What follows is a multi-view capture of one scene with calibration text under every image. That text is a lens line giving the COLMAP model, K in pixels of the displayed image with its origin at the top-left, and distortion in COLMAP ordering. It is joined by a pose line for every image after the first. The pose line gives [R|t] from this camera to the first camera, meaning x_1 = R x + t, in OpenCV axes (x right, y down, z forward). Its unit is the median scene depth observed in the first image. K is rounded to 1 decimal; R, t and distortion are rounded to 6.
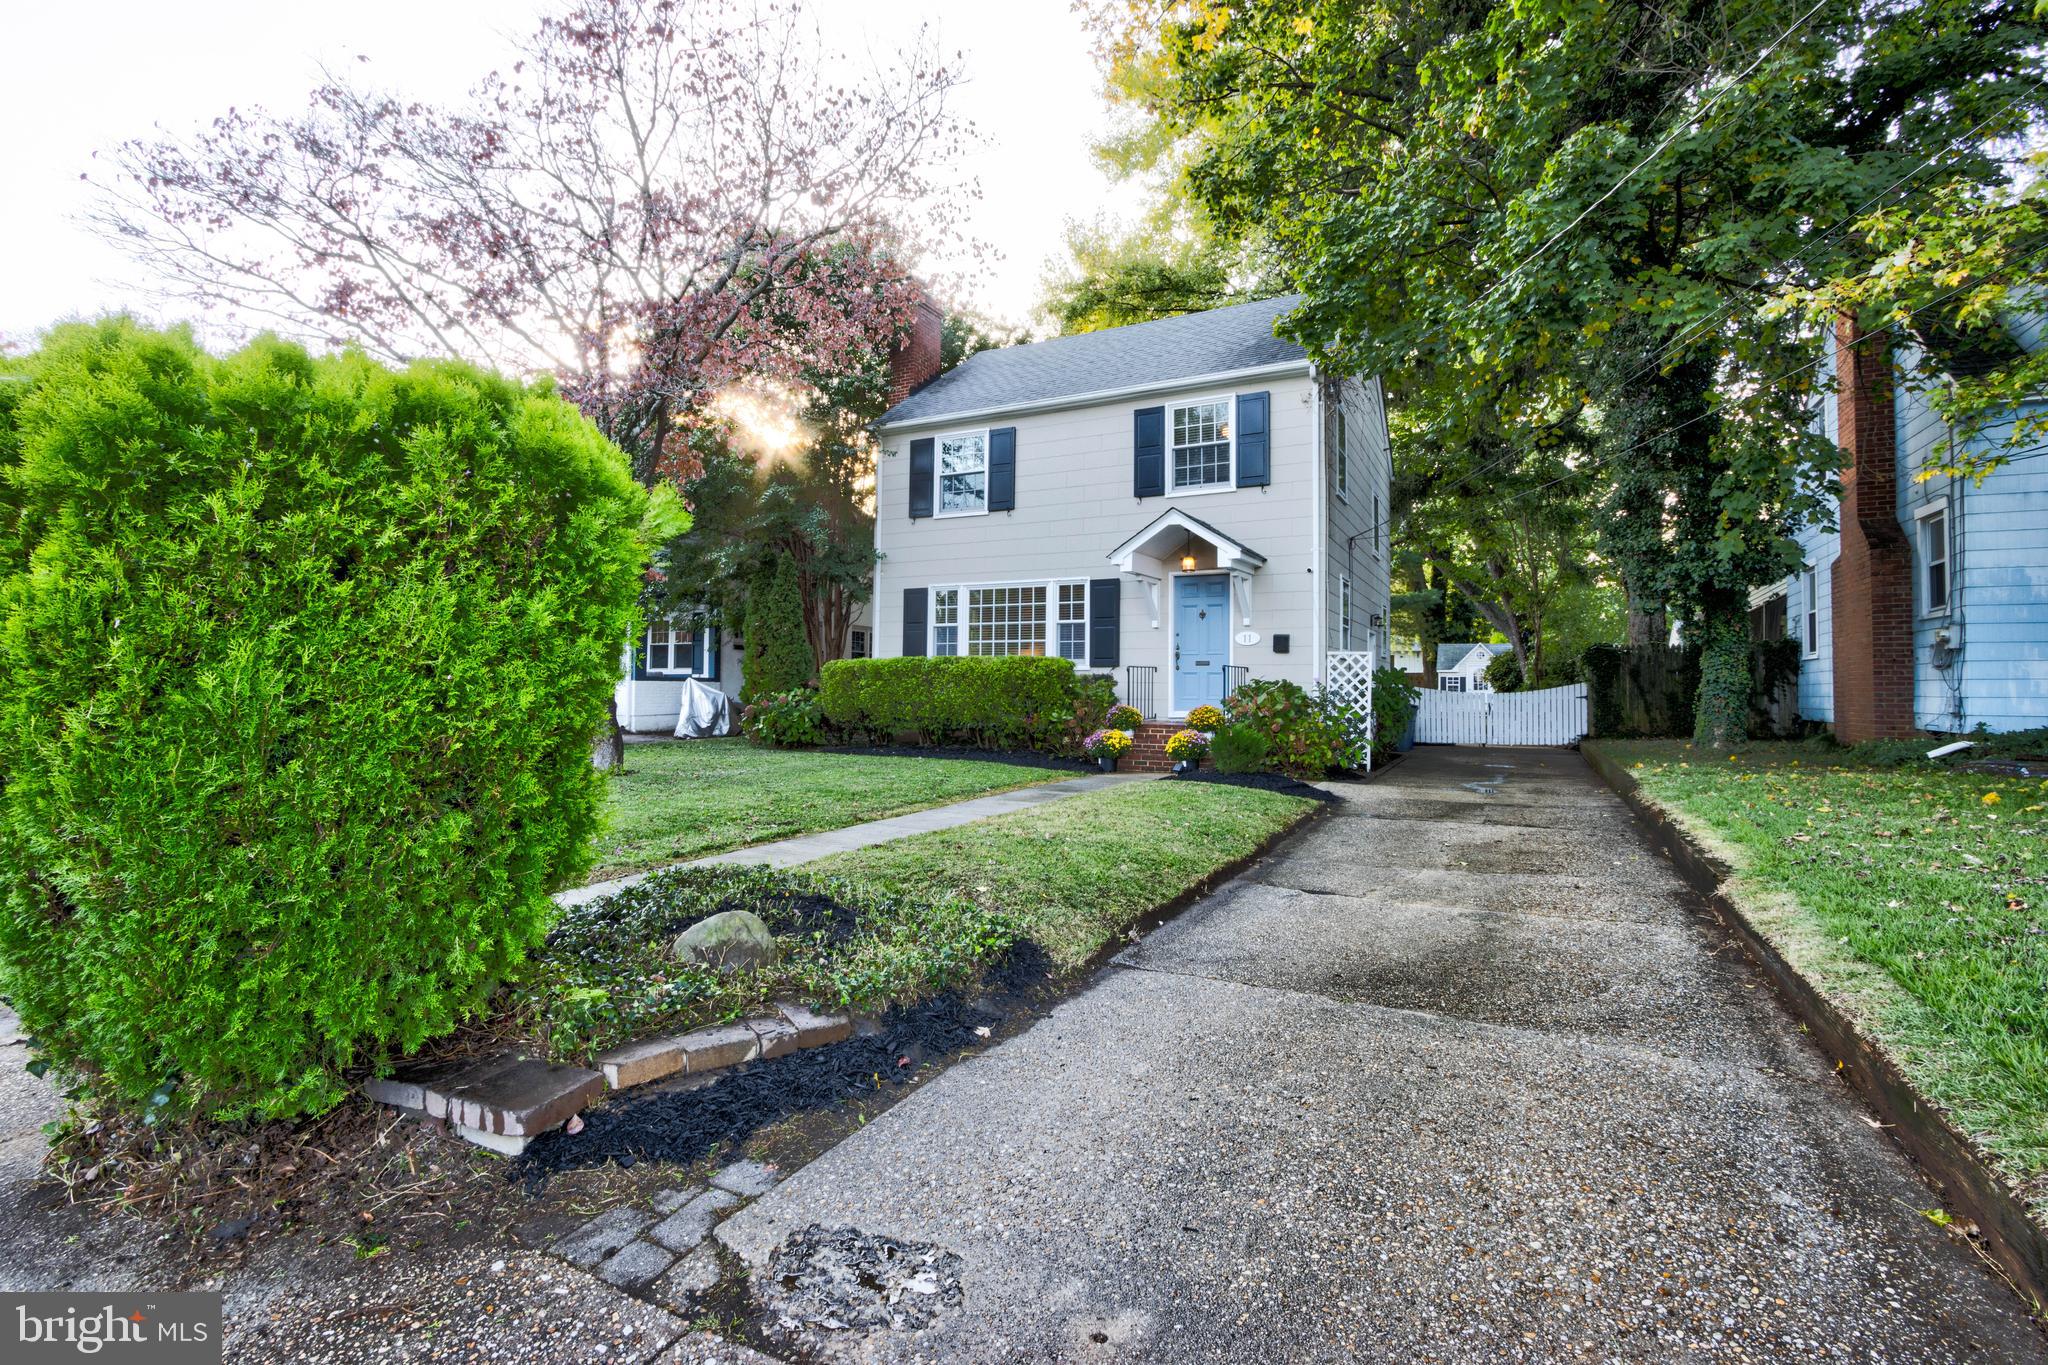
lens RADIAL K [[928.8, 0, 1024.3], [0, 928.8, 677.6], [0, 0, 1]] dist [-0.030336, 0.000429]
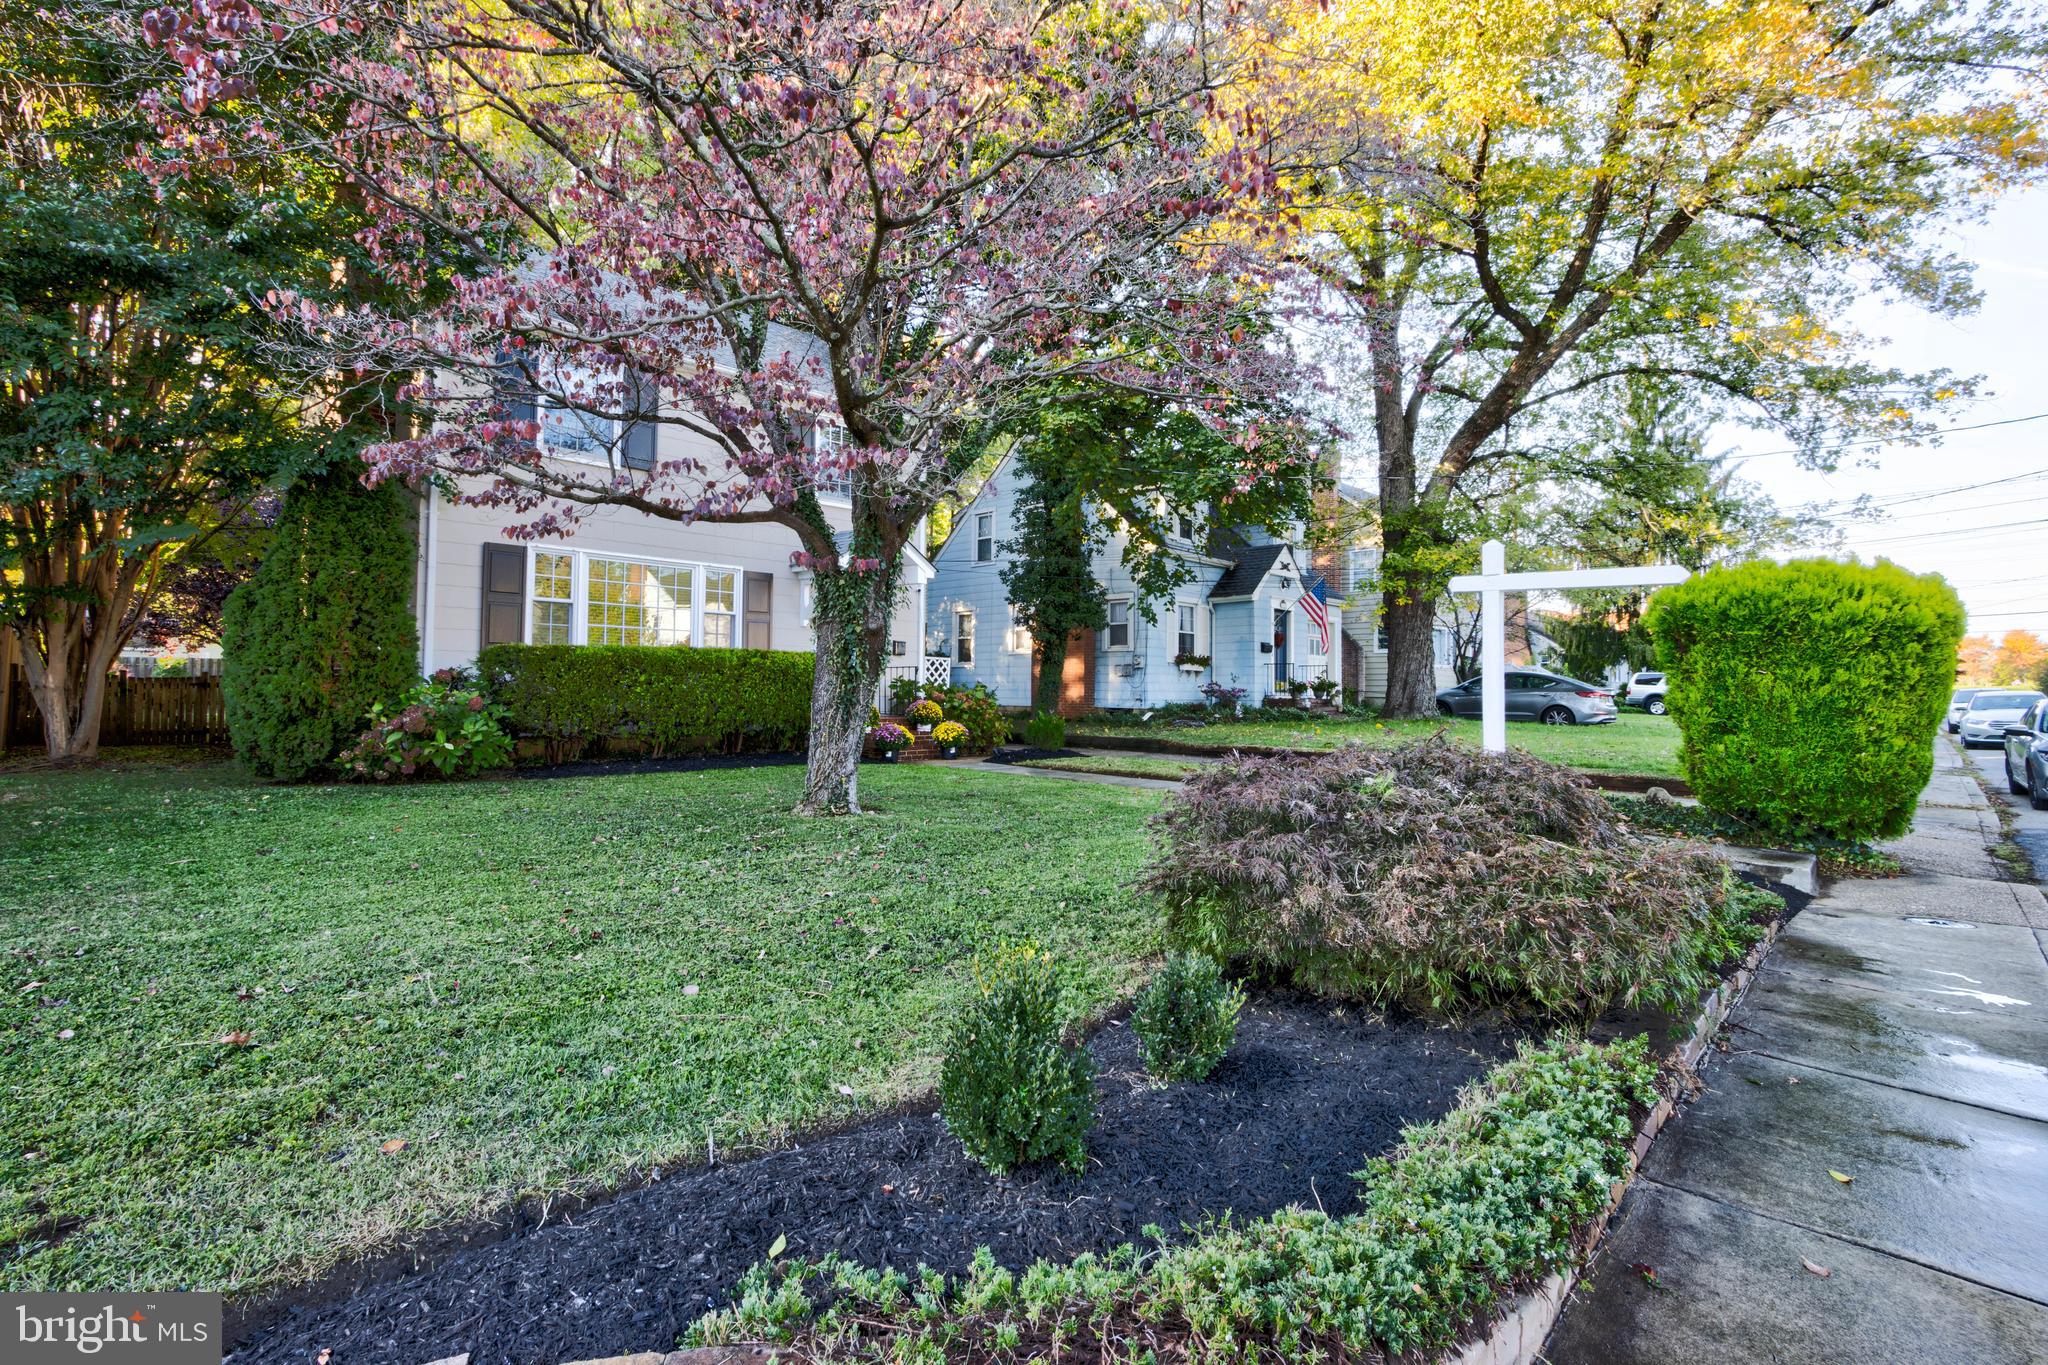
lens RADIAL K [[928.8, 0, 1024.3], [0, 928.8, 677.6], [0, 0, 1]] dist [-0.030336, 0.000429]
pose [[0.295148, 0.008790, 0.955411, -0.729815], [-0.019570, 0.999804, -0.003153, 0.001878], [-0.955251, -0.017767, 0.295262, 0.428353]]
